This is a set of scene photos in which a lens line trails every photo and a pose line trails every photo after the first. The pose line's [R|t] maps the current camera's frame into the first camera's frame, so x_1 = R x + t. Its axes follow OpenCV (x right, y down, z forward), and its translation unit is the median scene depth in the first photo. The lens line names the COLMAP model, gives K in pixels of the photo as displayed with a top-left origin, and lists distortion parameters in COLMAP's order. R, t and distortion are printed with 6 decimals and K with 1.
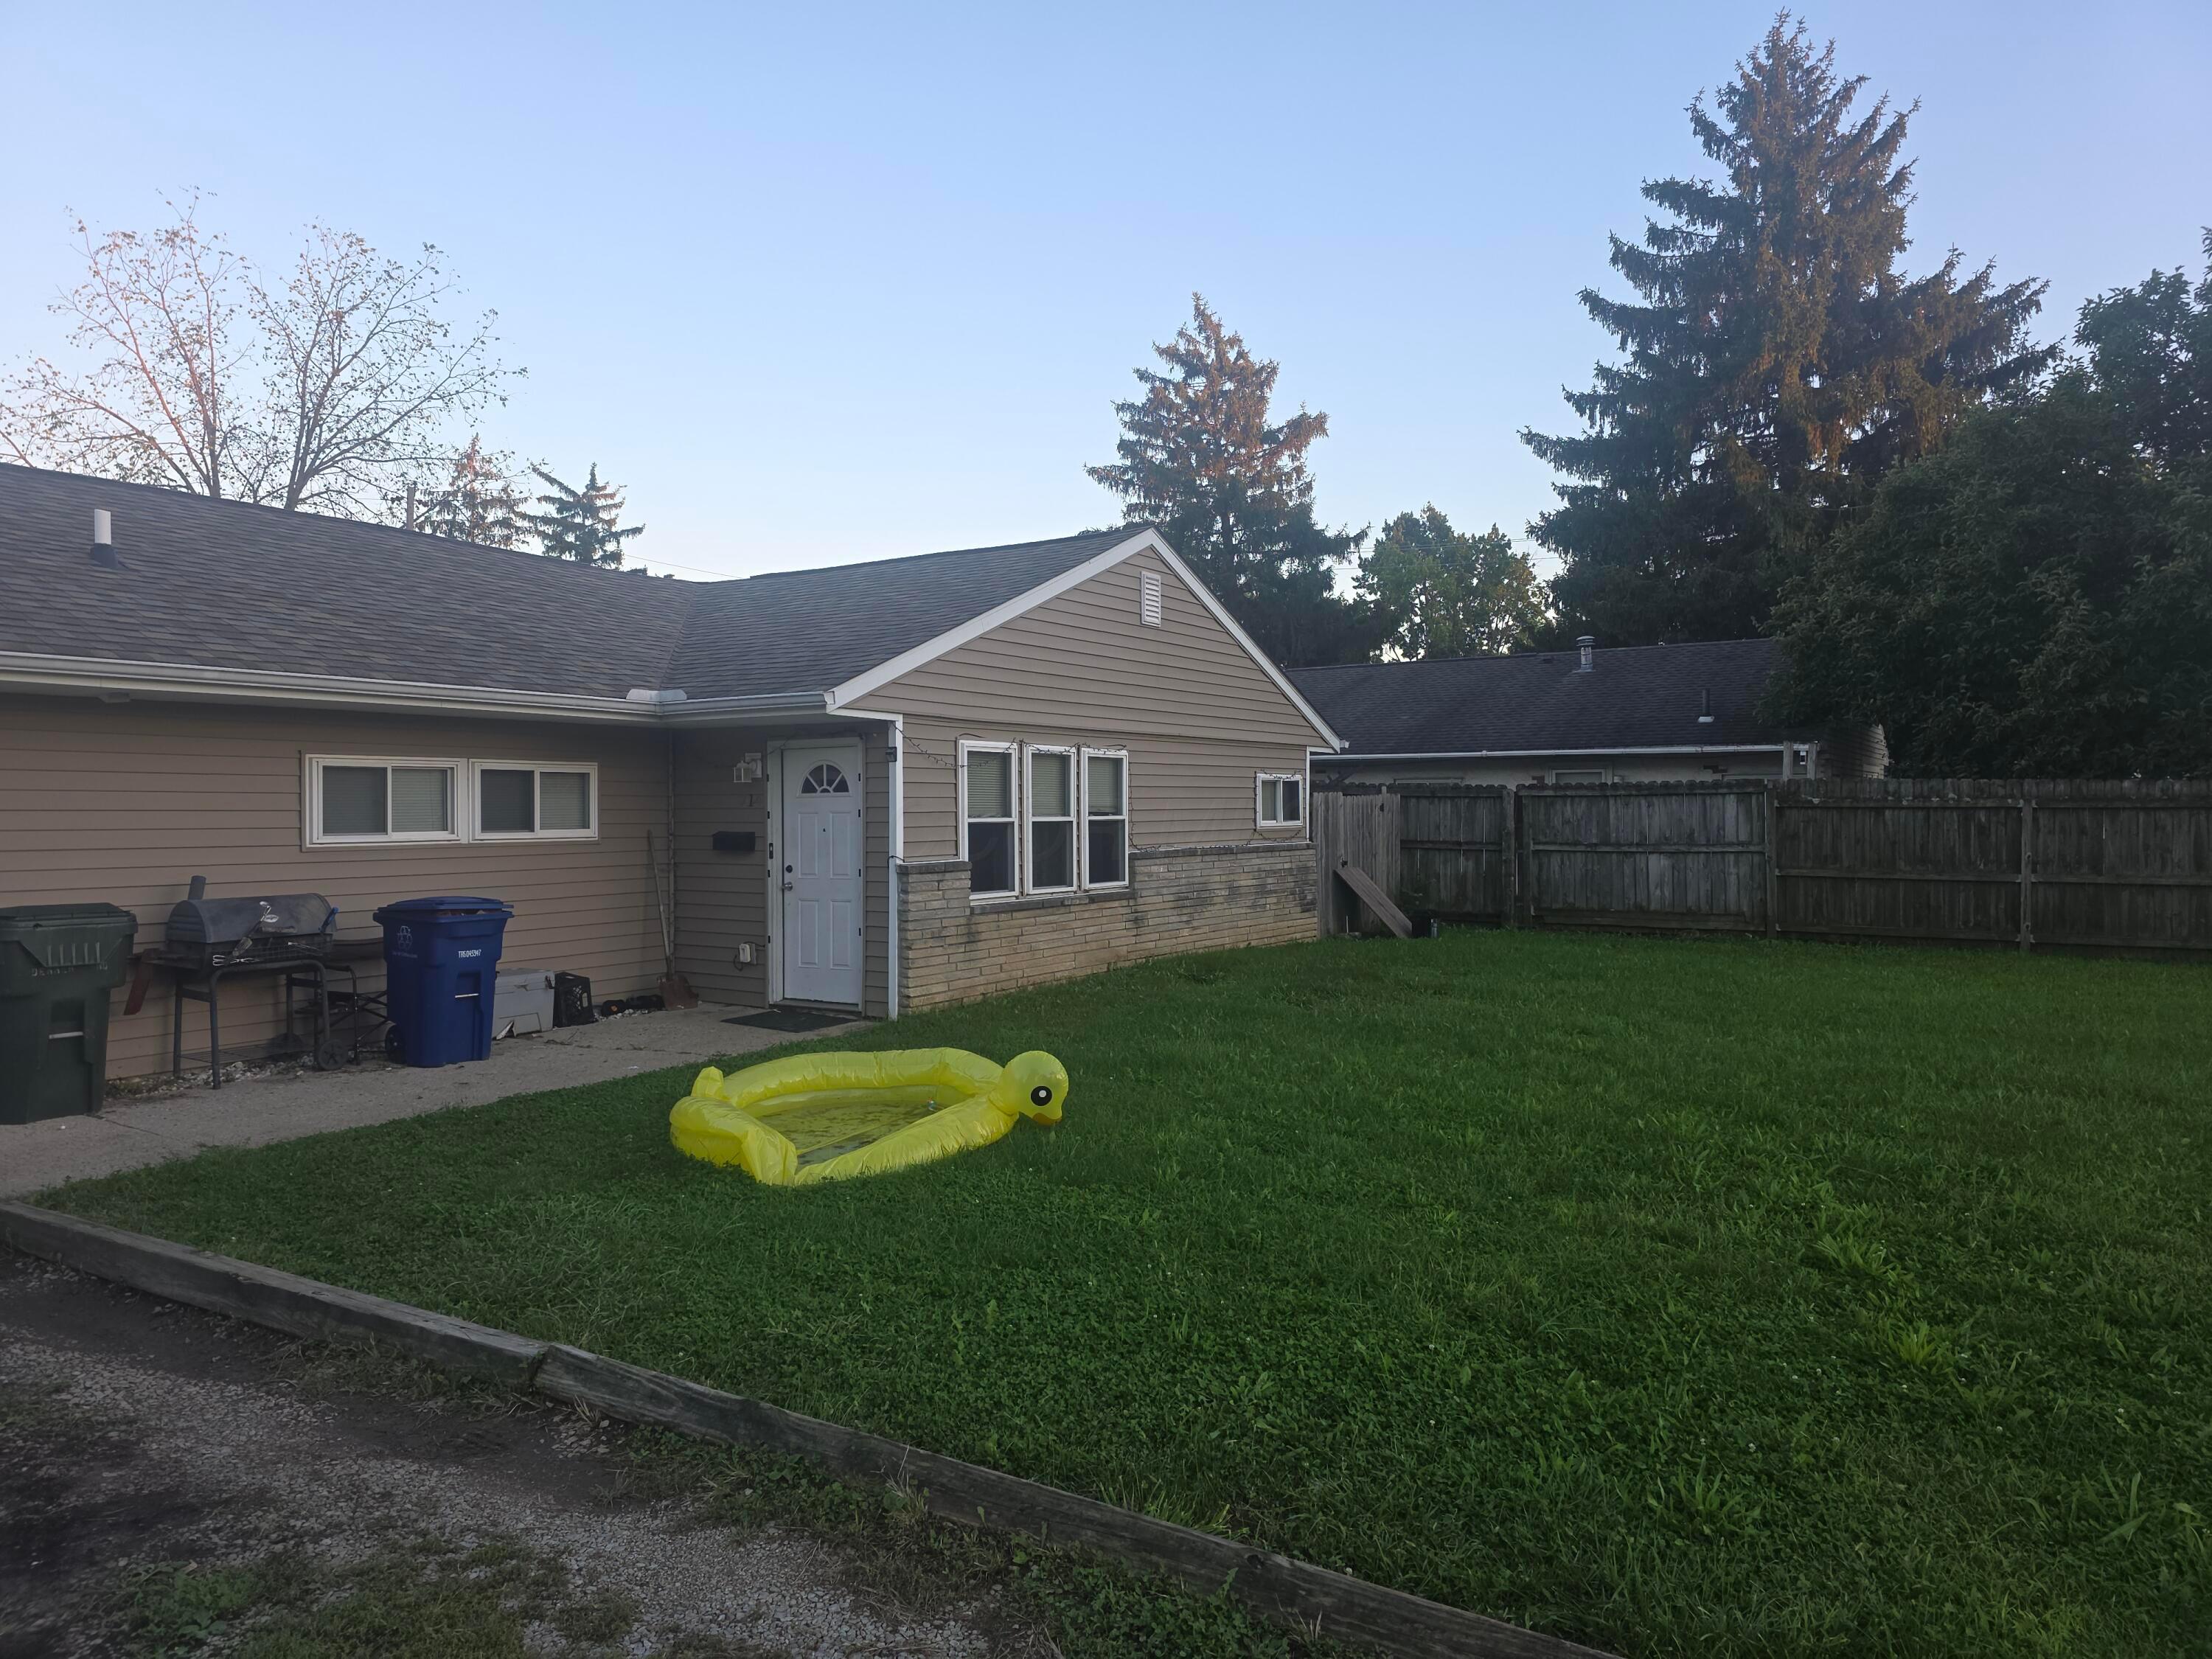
lens RADIAL K [[1442.9, 0, 1106.0], [0, 1442.9, 829.5], [0, 0, 1]] dist [0.033981, -0.038347]
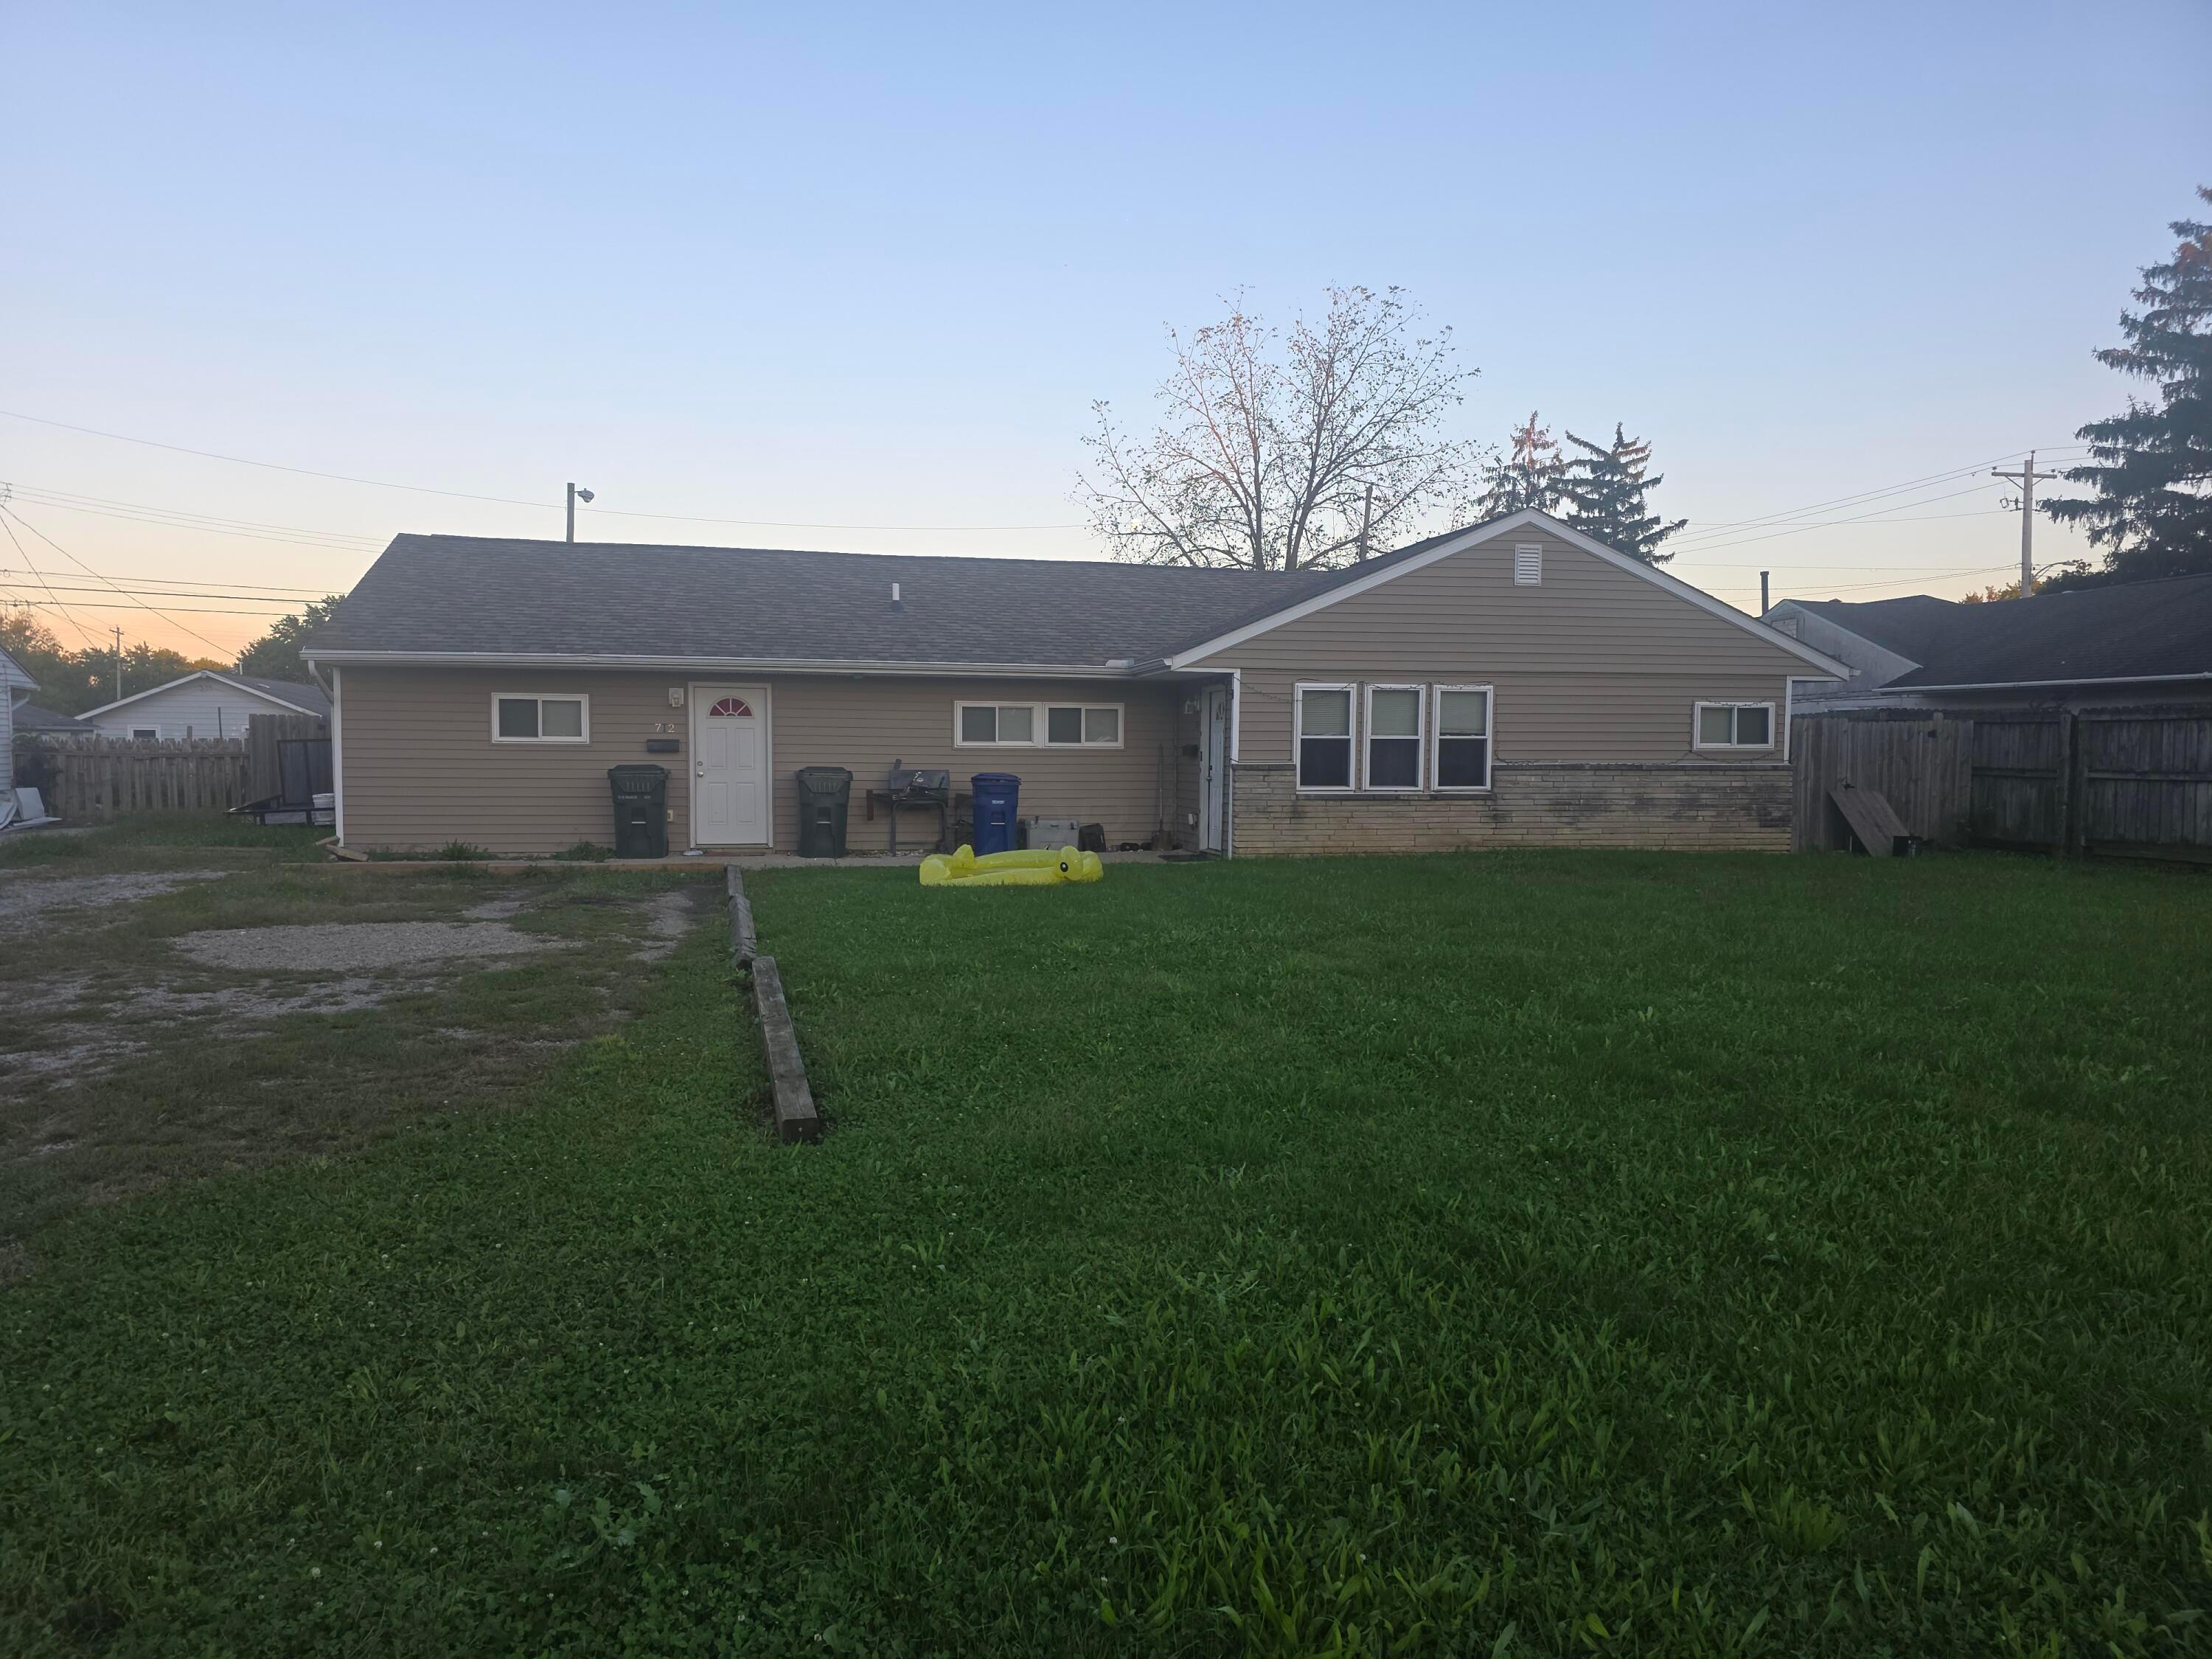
lens RADIAL K [[1491.1, 0, 1106.0], [0, 1491.1, 829.5], [0, 0, 1]] dist [0.116657, -0.153362]
pose [[0.694914, 0.044034, -0.717743, 0.991568], [-0.019180, 0.998903, 0.042713, 0.030803], [0.718837, -0.015916, 0.694997, -0.255580]]
